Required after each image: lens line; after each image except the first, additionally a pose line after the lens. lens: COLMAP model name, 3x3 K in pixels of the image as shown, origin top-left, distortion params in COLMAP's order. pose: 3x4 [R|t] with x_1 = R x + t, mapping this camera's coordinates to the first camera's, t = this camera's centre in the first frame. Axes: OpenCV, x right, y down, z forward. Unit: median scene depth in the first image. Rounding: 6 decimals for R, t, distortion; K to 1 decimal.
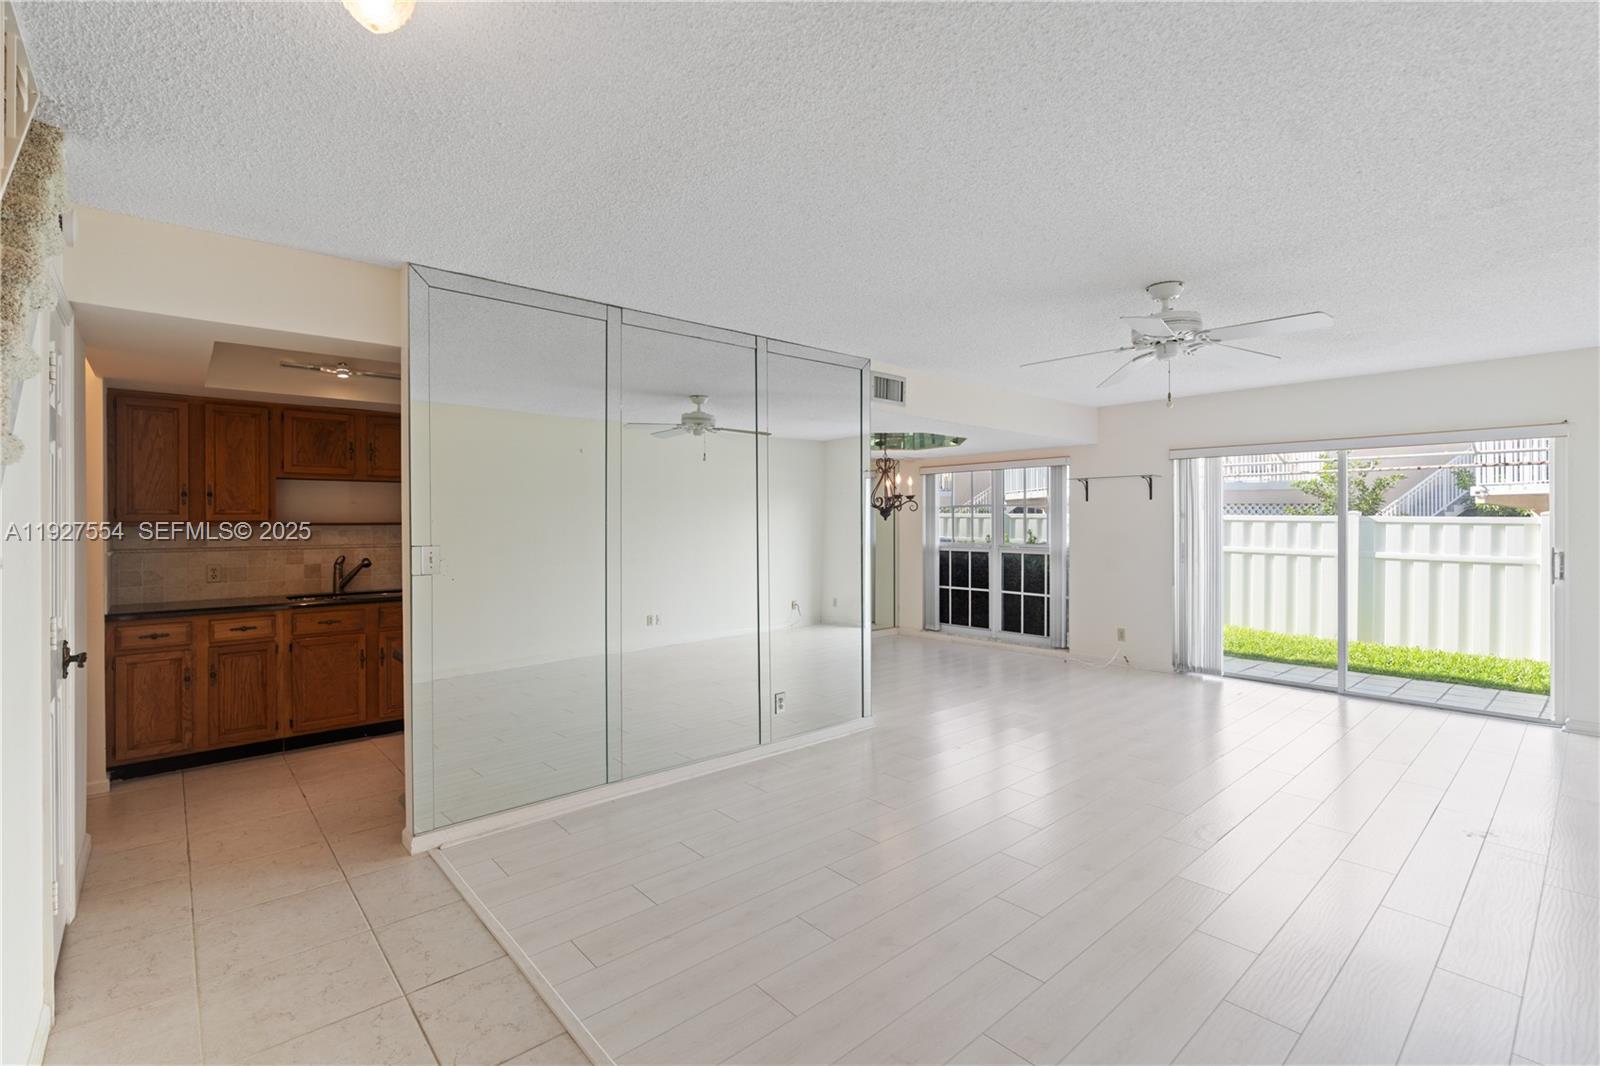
lens RADIAL K [[723.3, 0, 800.0], [0, 723.3, 523.9], [0, 0, 1]] dist [-0.002722, 0.000224]
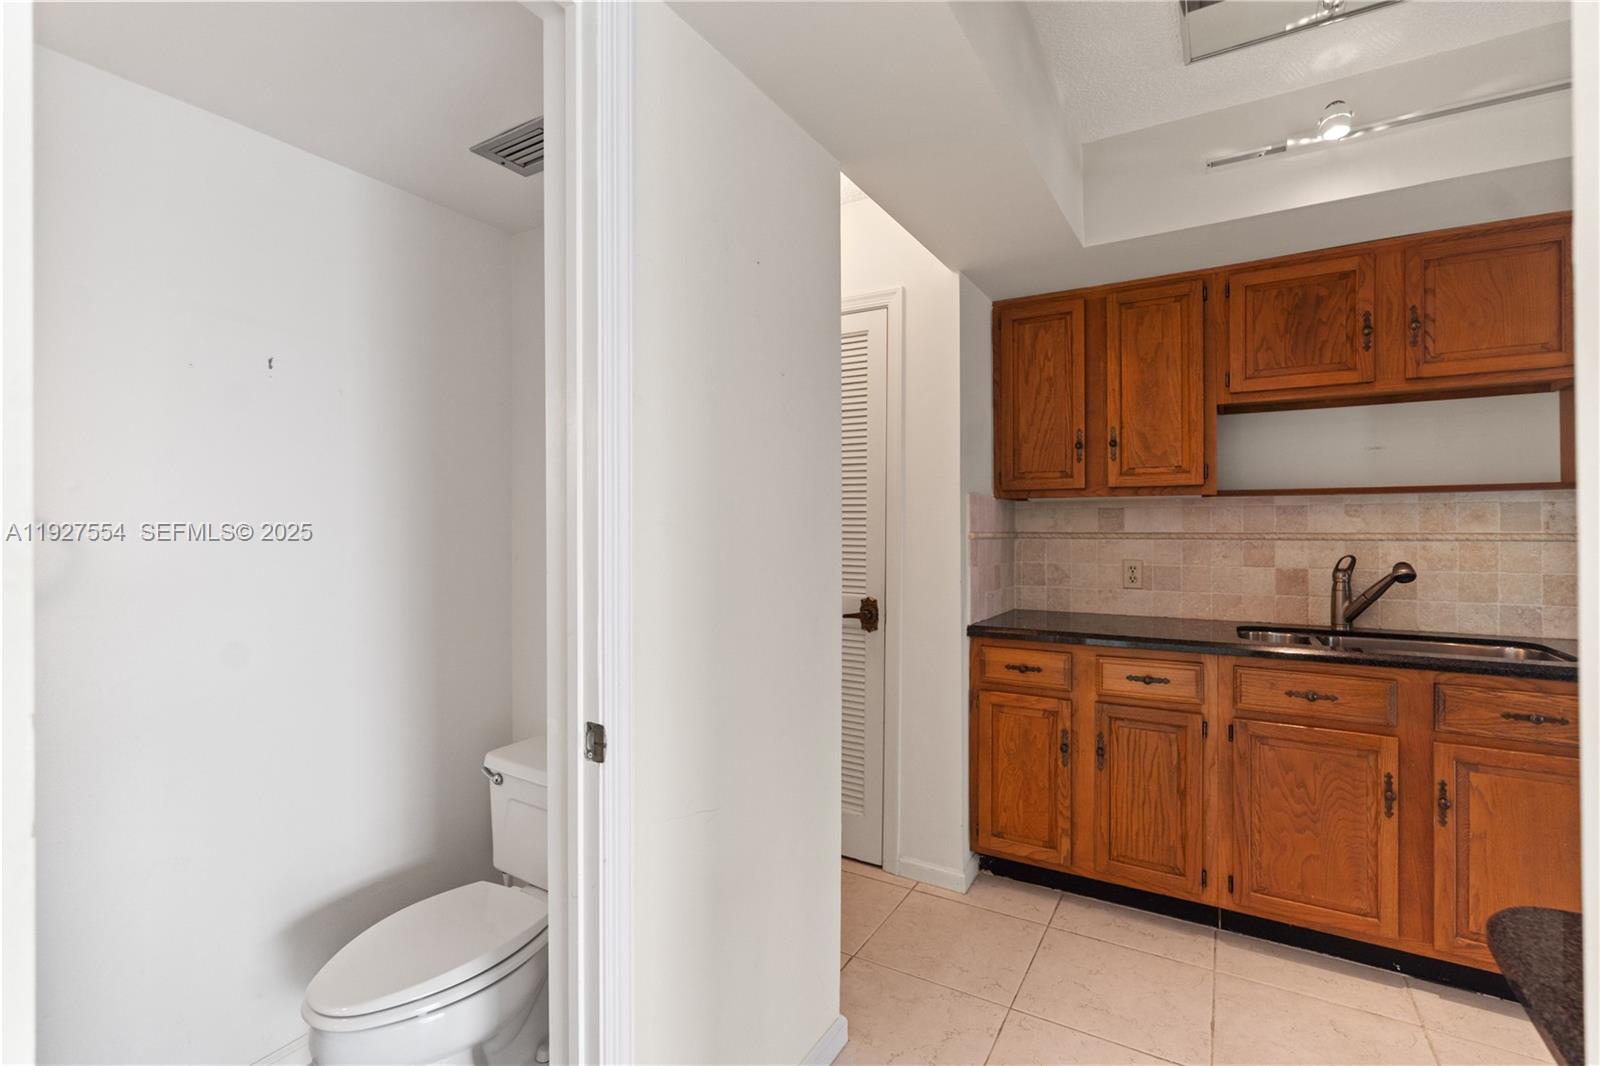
lens RADIAL K [[723.3, 0, 800.0], [0, 723.3, 523.9], [0, 0, 1]] dist [-0.002722, 0.000224]
pose [[0.309556, -0.001626, -0.950880, -0.320896], [-0.003579, 0.999989, -0.002875, 0.029198], [0.950875, 0.004293, 0.309546, 0.559750]]
